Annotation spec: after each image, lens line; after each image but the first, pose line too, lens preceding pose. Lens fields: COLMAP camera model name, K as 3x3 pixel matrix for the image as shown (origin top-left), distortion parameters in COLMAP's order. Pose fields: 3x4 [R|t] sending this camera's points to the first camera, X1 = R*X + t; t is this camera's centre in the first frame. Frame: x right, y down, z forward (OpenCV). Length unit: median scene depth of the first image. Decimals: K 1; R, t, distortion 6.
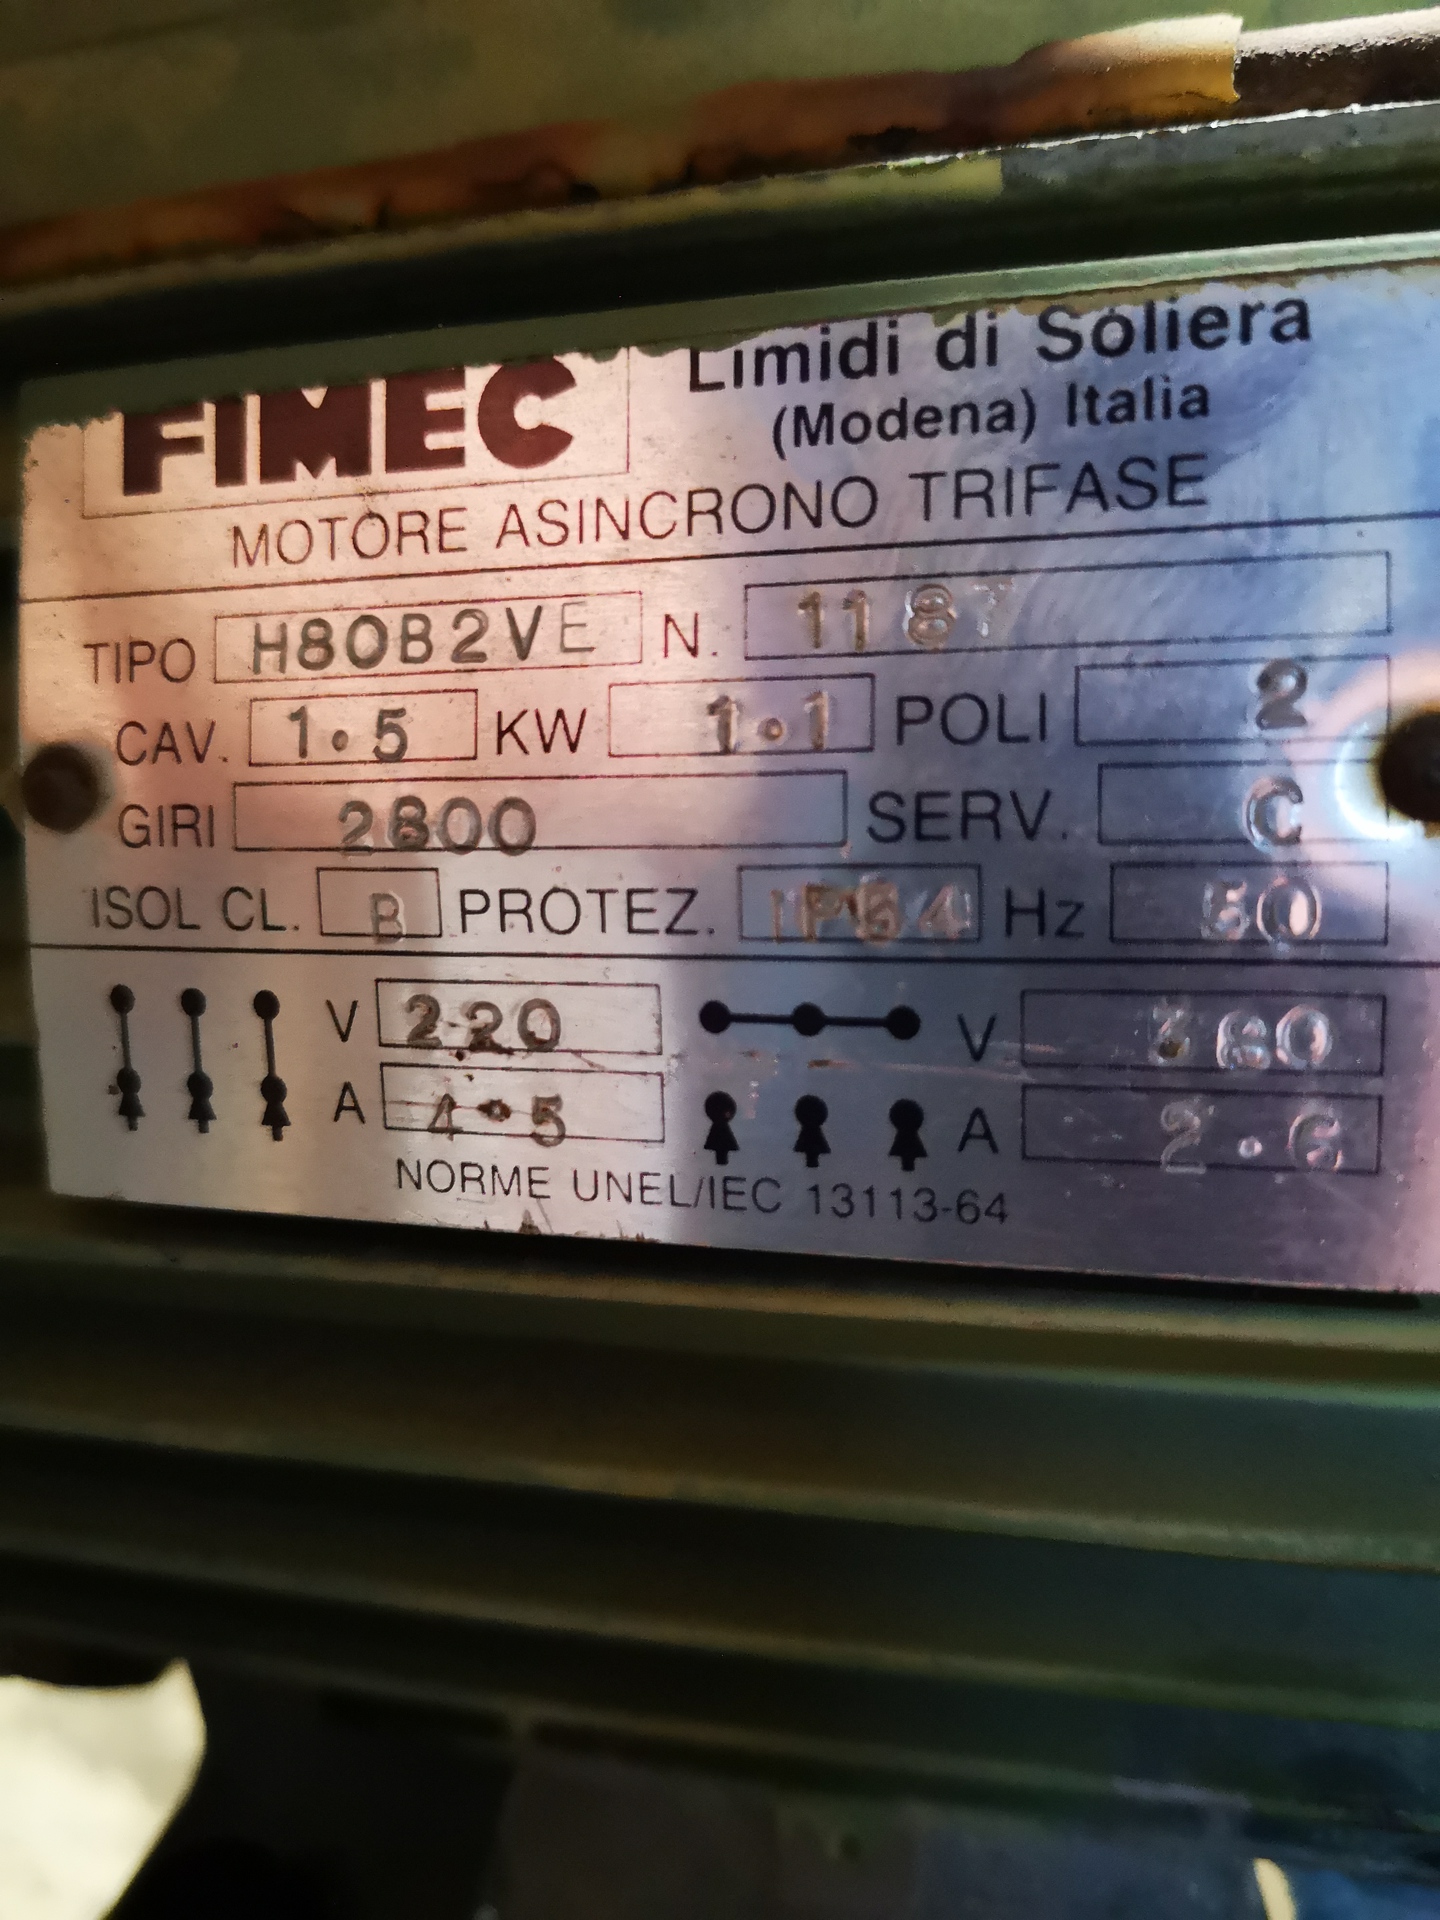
lens RADIAL K [[1631.2, 0, 720.0], [0, 1631.2, 960.0], [0, 0, 1]] dist [0.013054, -0.115792]
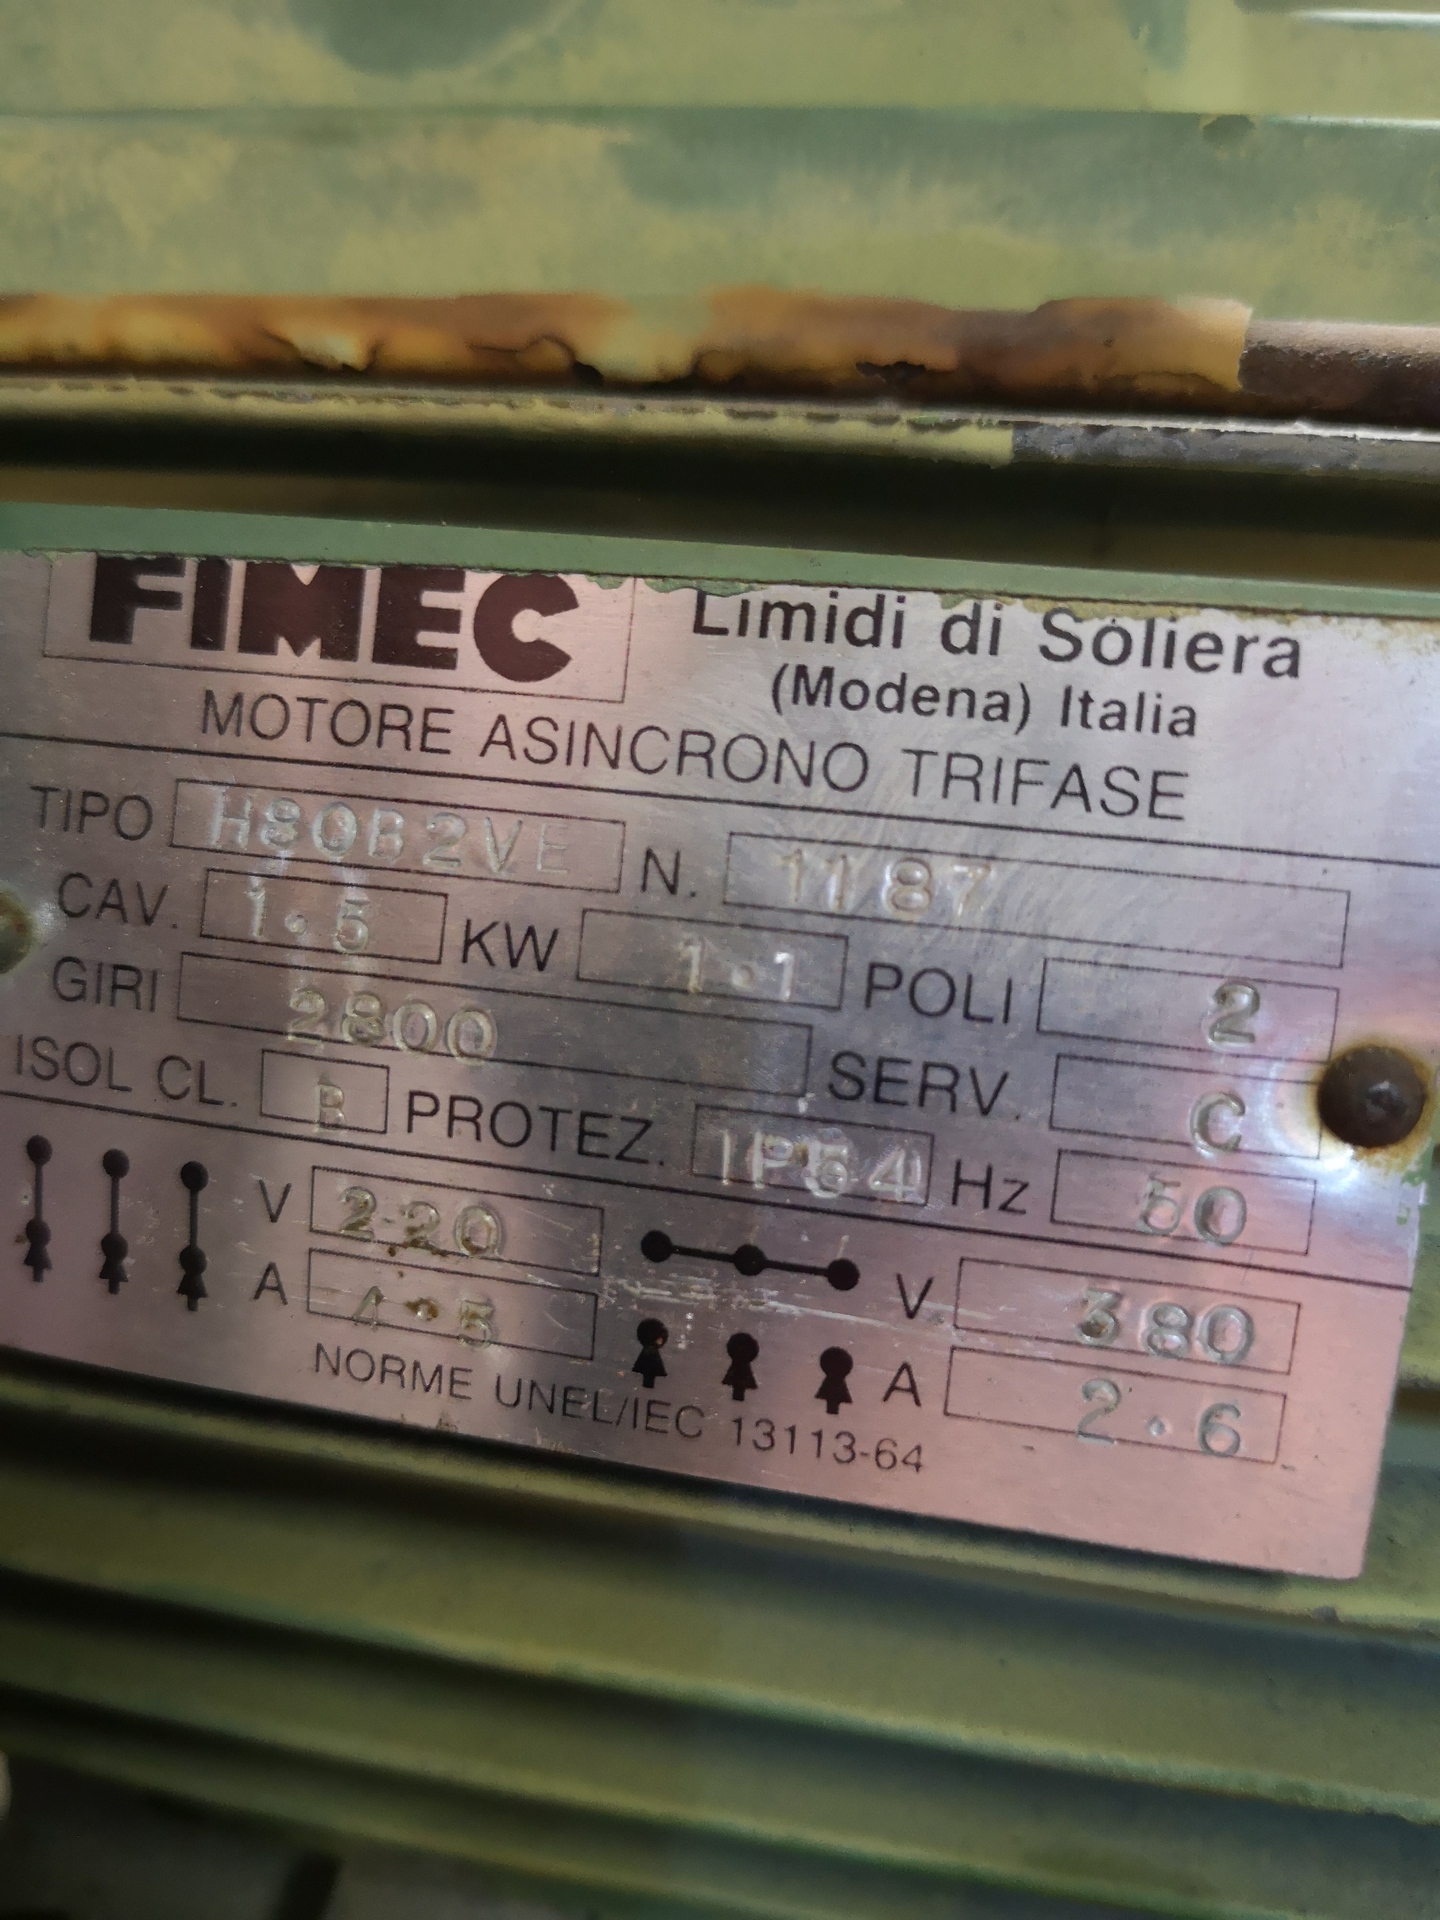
lens RADIAL K [[1631.2, 0, 720.0], [0, 1631.2, 960.0], [0, 0, 1]] dist [0.013054, -0.115792]
pose [[0.989847, 0.093265, 0.107256, -0.090183], [-0.095084, 0.995397, 0.011963, -0.159013], [-0.105646, -0.022040, 0.994159, -0.008577]]
